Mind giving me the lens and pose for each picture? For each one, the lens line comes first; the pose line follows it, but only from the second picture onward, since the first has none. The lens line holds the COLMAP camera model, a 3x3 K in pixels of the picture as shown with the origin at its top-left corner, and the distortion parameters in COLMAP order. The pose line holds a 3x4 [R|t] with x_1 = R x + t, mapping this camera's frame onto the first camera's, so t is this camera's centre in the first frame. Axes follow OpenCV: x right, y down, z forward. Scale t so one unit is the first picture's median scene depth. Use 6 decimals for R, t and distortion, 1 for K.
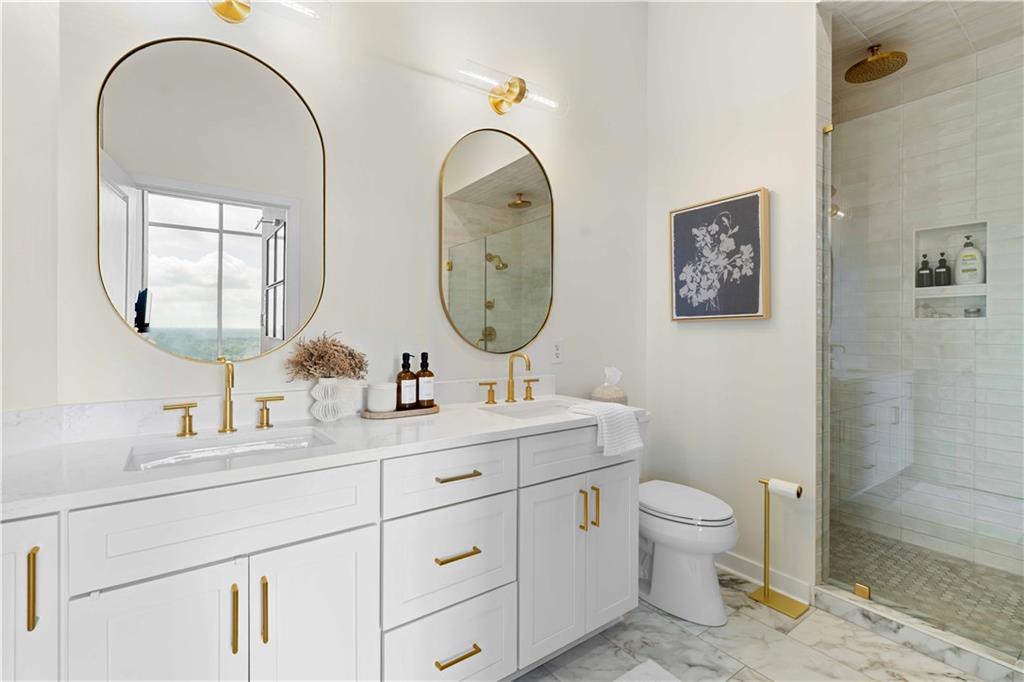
lens RADIAL K [[468.2, 0, 502.1], [0, 468.2, 335.2], [0, 0, 1]] dist [-0.007817, 0.001065]
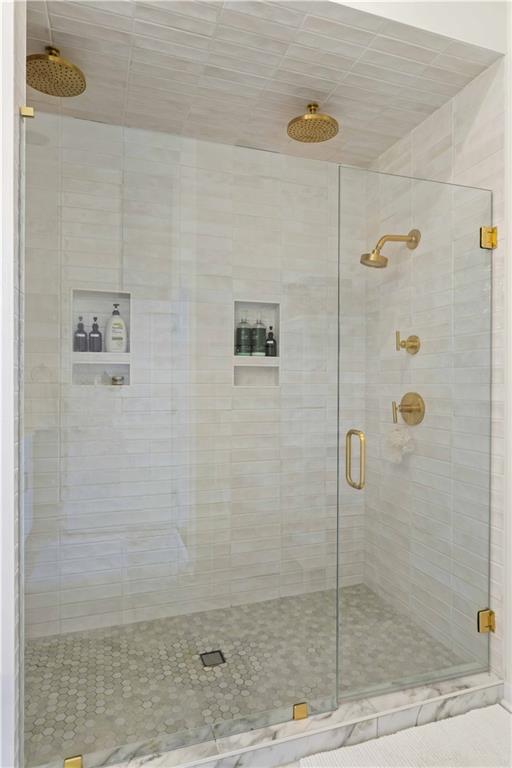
lens RADIAL K [[453.9, 0, 257.3], [0, 453.9, 383.4], [0, 0, 1]] dist [-0.001909, -0.001018]
pose [[0.280559, -0.004271, 0.959827, 0.144964], [0.002515, 0.999990, 0.003715, -0.045498], [-0.959834, 0.001371, 0.280567, 0.435255]]
